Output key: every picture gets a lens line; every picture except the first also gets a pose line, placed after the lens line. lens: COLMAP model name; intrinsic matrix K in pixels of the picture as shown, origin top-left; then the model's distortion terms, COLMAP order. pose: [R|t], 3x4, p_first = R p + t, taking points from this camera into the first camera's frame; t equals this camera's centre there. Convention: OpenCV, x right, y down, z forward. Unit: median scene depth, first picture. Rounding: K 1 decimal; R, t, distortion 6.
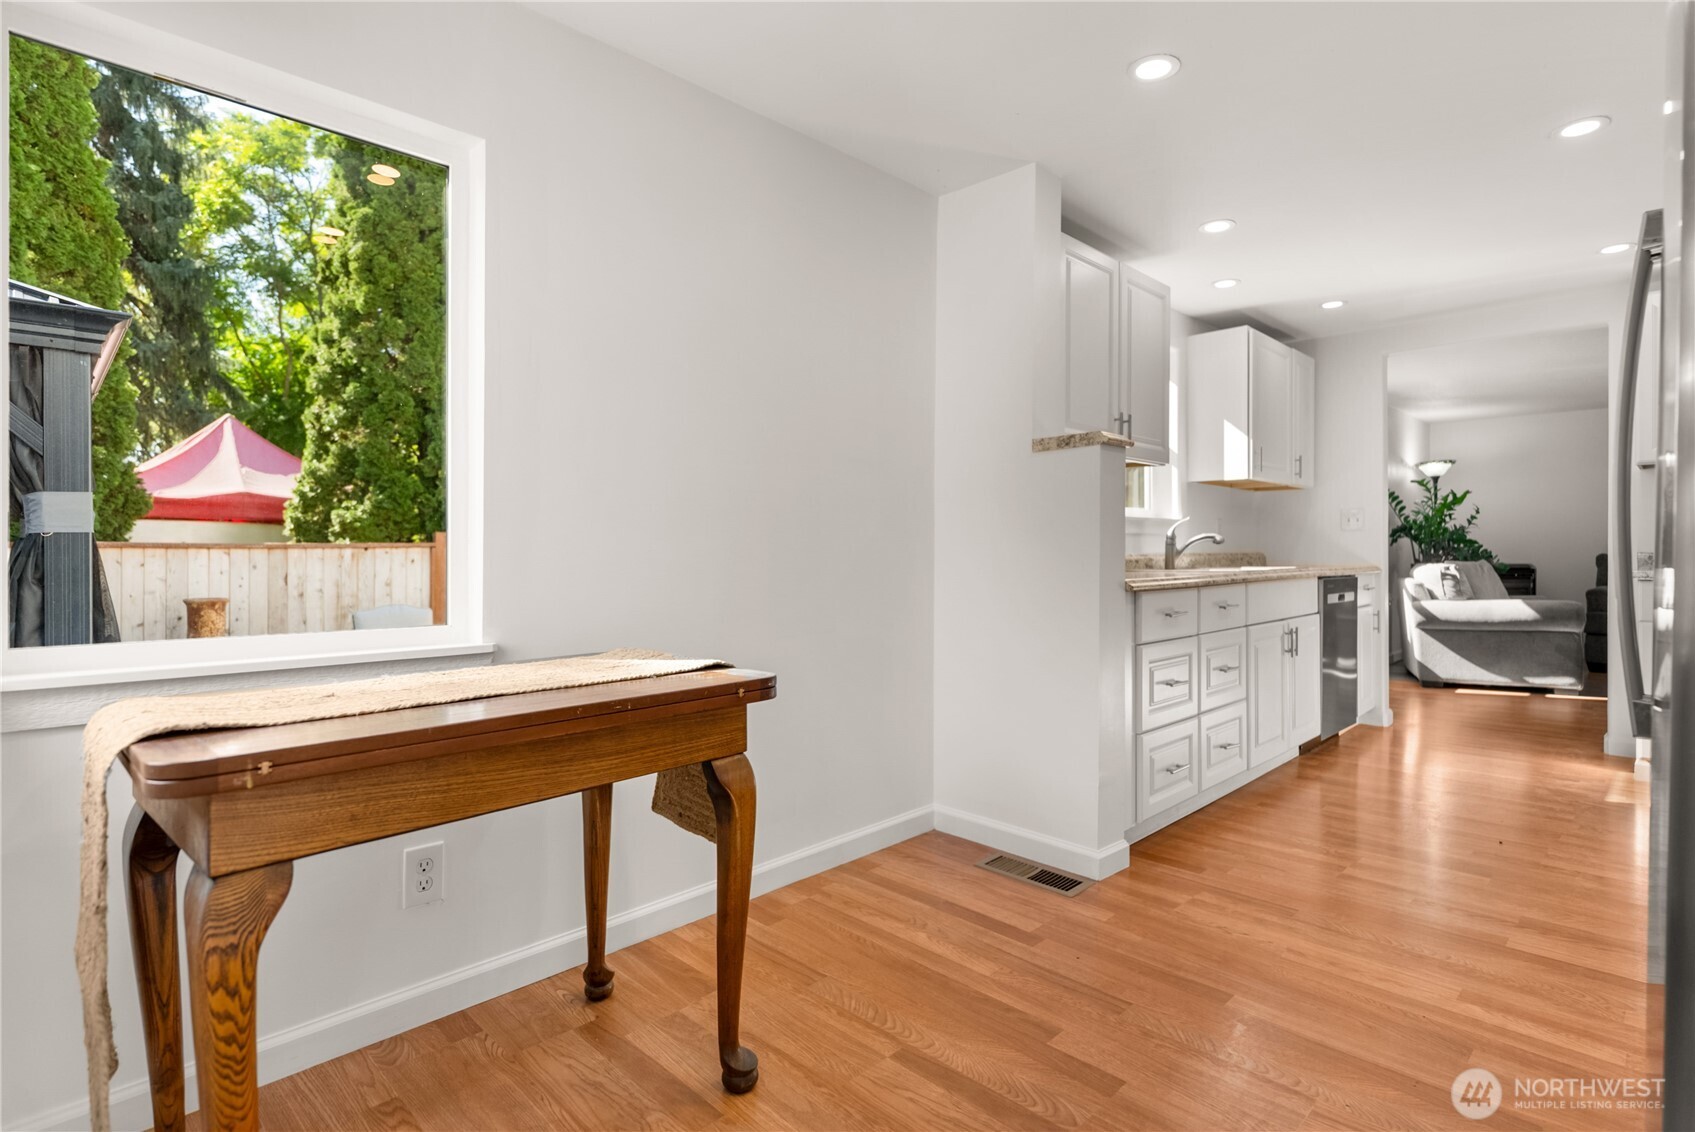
lens RADIAL K [[833.4, 0, 839.2], [0, 833.4, 553.3], [0, 0, 1]] dist [0.004872, 0.000461]
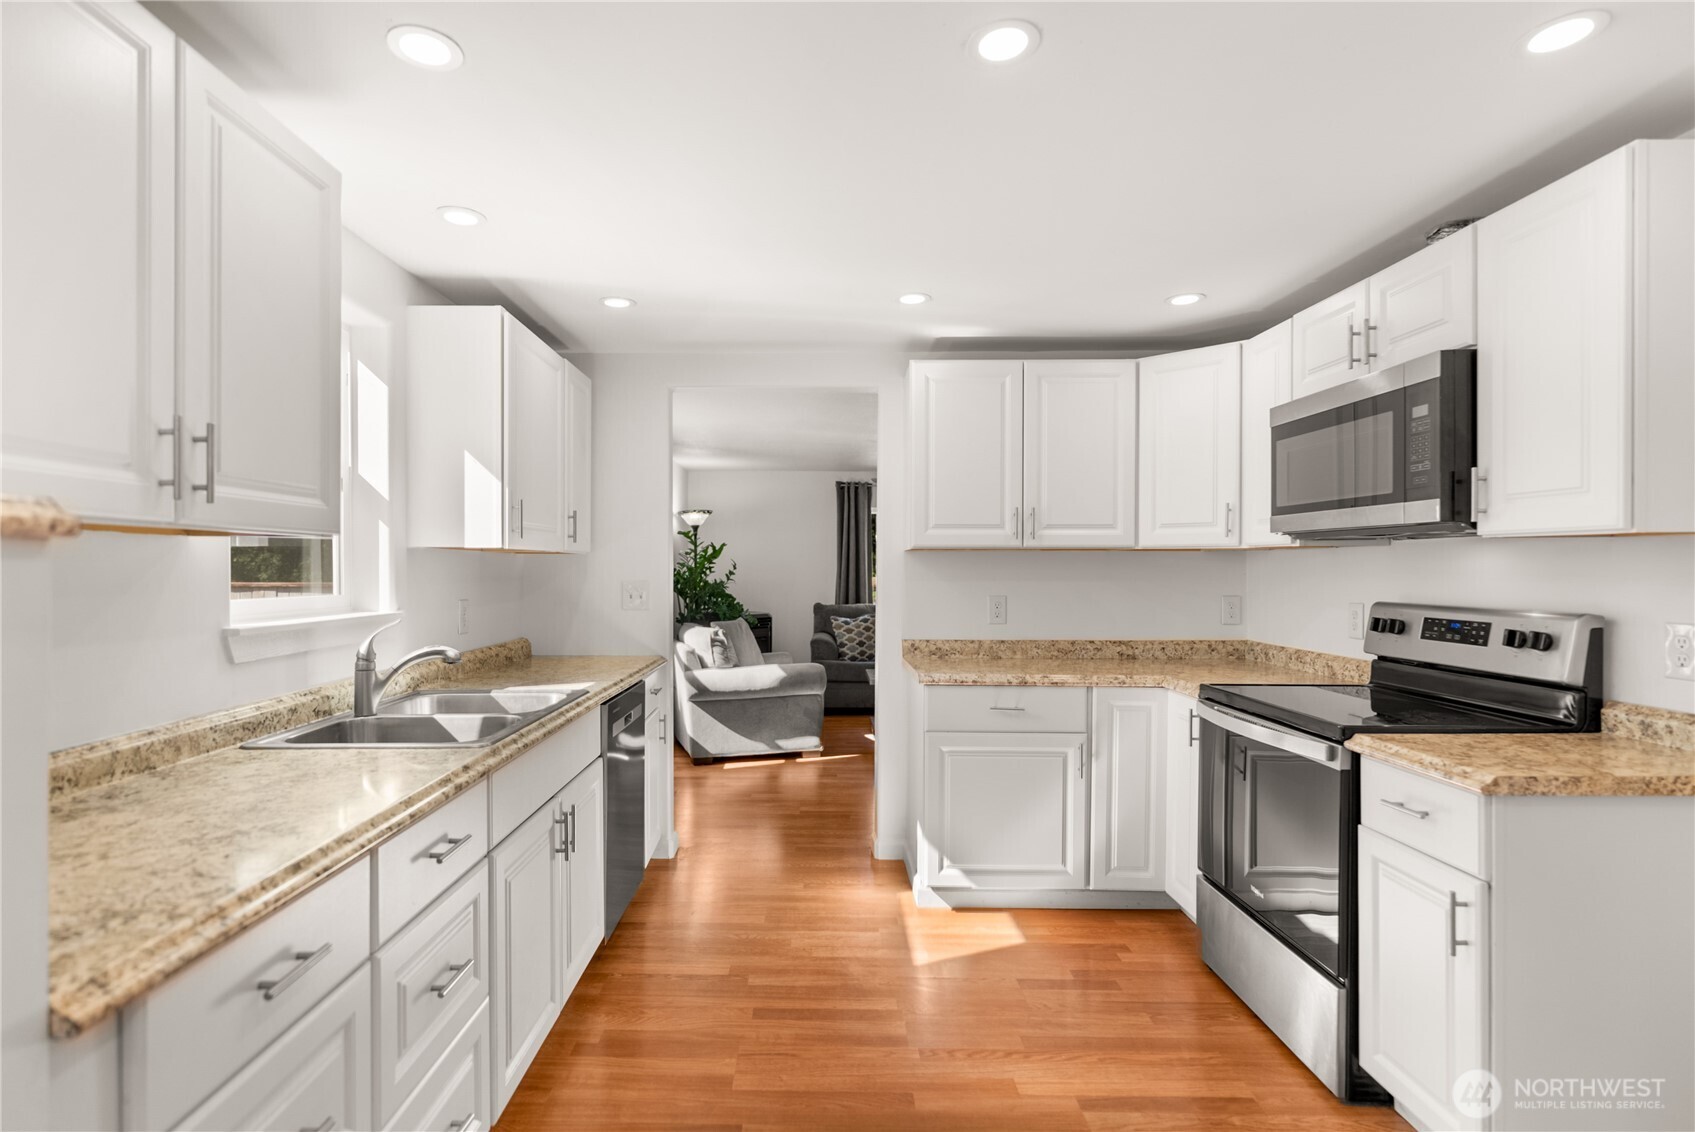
lens RADIAL K [[847.4, 0, 811.4], [0, 847.4, 571.9], [0, 0, 1]] dist [-0.001259, -0.000672]
pose [[0.706779, 0.000728, 0.707434, 0.142709], [-0.000990, 1.000000, -0.000040, -0.050971], [-0.707434, -0.000672, 0.706779, 0.269060]]
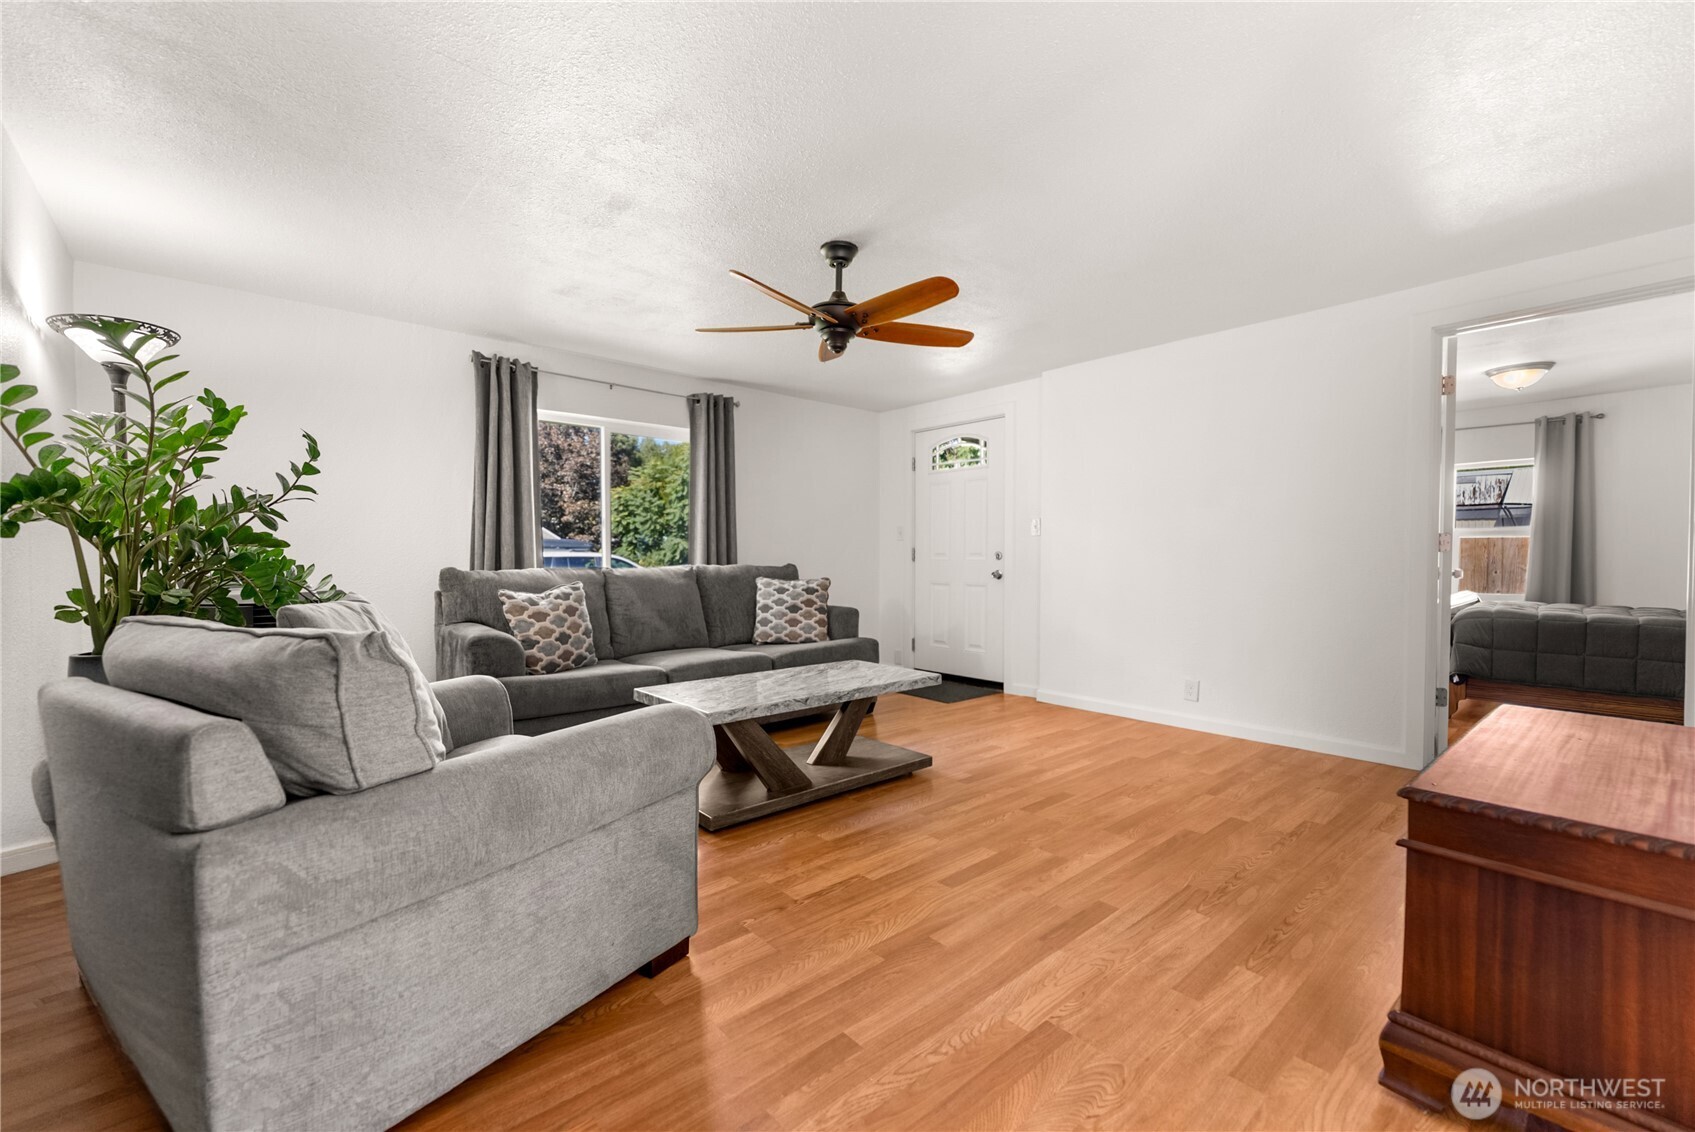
lens RADIAL K [[680.7, 0, 845.0], [0, 680.7, 569.6], [0, 0, 1]] dist [0.007495, -0.000429]
pose [[0.043241, -0.014152, 0.998964, 0.554068], [0.000294, 0.999900, 0.014153, -0.006908], [-0.999065, -0.000318, 0.043241, 0.873747]]
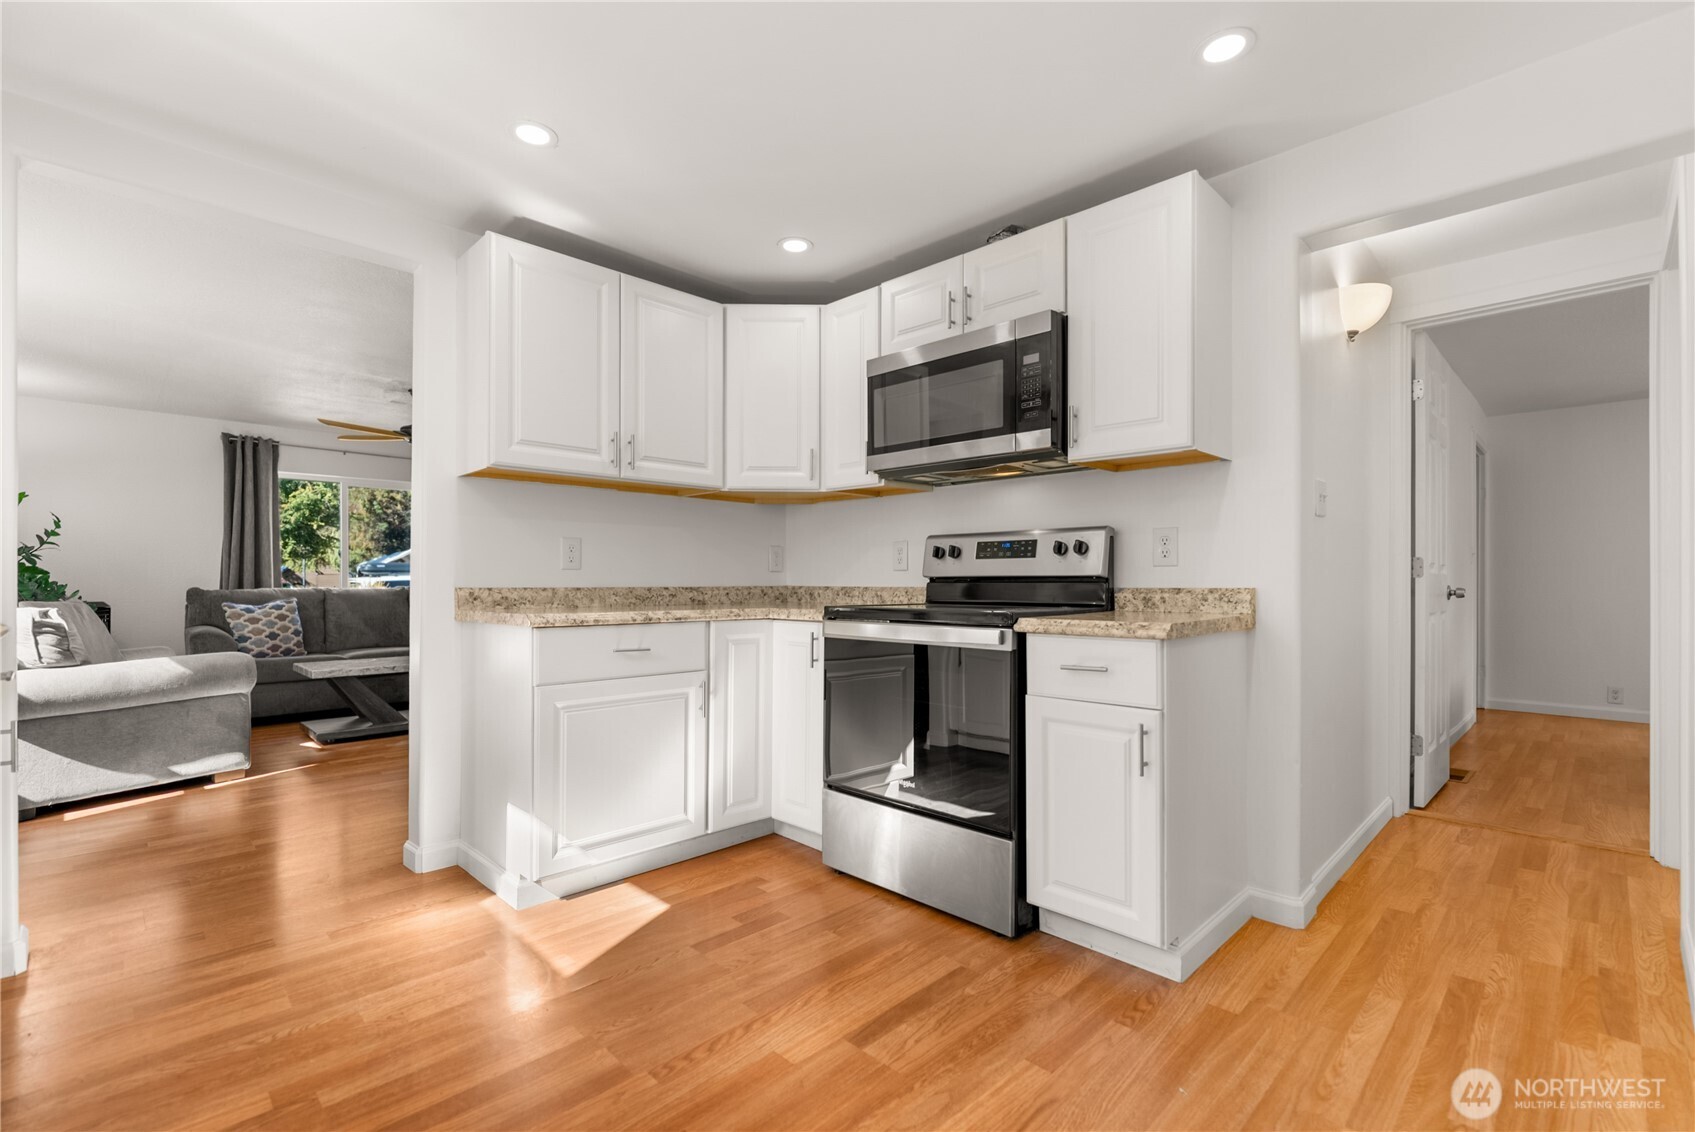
lens RADIAL K [[745.7, 0, 850.5], [0, 745.7, 580.6], [0, 0, 1]] dist [-0.000718, -0.000501]
pose [[-0.017074, 0.005374, 0.999840, 0.191373], [0.003362, 0.999980, -0.005317, -0.001399], [-0.999849, 0.003271, -0.017092, 0.442327]]
